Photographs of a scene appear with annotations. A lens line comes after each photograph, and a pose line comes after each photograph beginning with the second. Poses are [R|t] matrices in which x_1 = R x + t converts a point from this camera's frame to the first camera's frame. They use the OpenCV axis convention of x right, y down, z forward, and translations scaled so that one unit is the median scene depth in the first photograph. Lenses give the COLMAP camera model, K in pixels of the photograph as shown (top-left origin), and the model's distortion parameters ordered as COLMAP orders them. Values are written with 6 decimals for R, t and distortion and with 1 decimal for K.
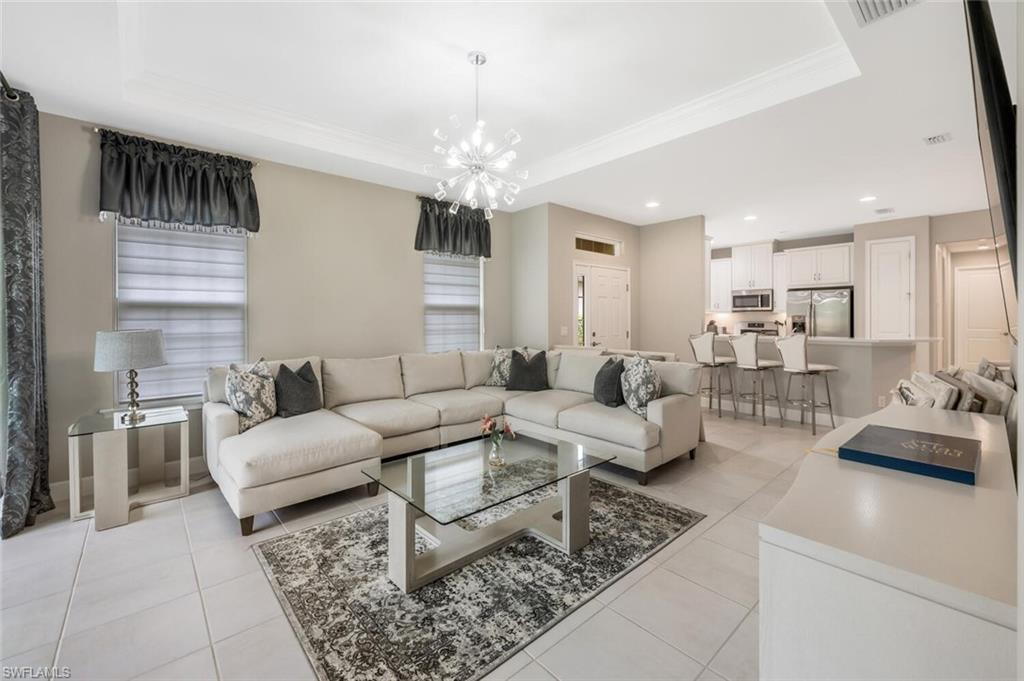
lens RADIAL K [[421.2, 0, 512.7], [0, 421.2, 317.2], [0, 0, 1]] dist [0.001375, -0.000173]
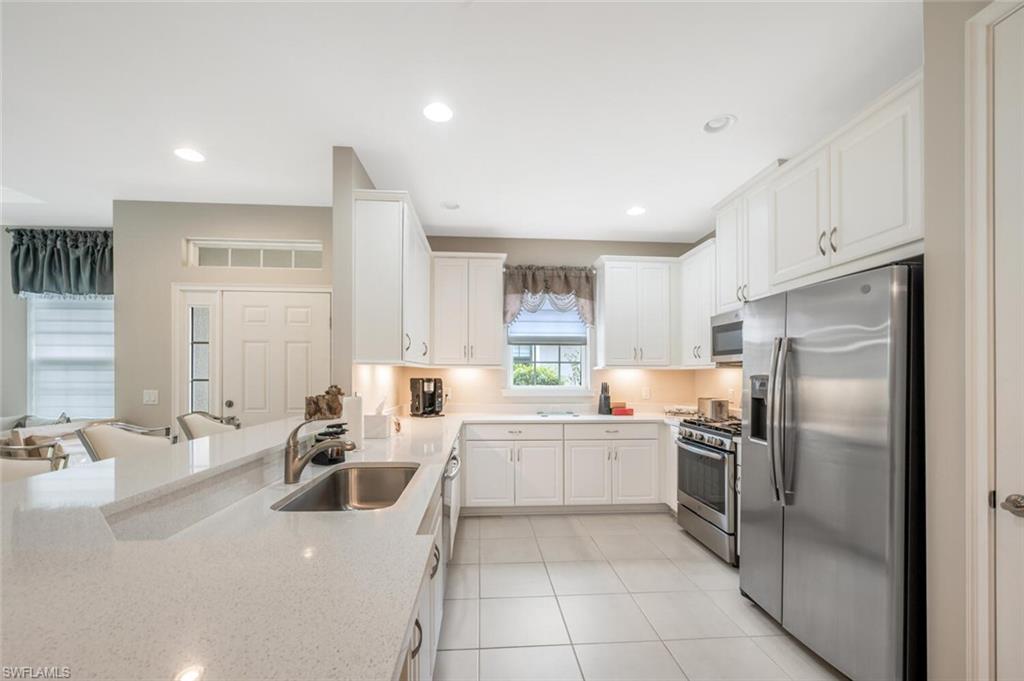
lens RADIAL K [[421.2, 0, 506.3], [0, 421.2, 364.3], [0, 0, 1]] dist [0.001375, -0.000173]
pose [[0.787457, -0.001002, -0.616369, 1.381929], [-0.003642, 0.999974, -0.006278, -0.021776], [0.616359, 0.007189, 0.787433, 1.220021]]
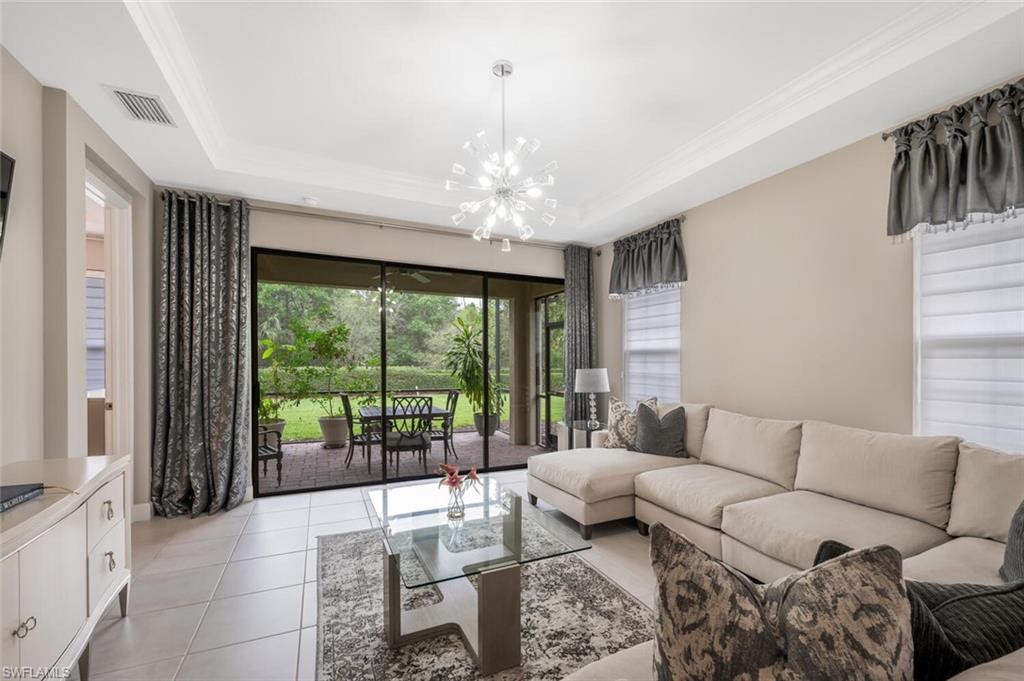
lens RADIAL K [[421.2, 0, 516.1], [0, 421.2, 361.0], [0, 0, 1]] dist [0.001375, -0.000173]
pose [[-0.287794, 0.005100, -0.957679, 0.541940], [-0.002410, 0.999979, 0.006050, -0.005425], [0.957689, 0.004049, -0.287775, 0.907038]]
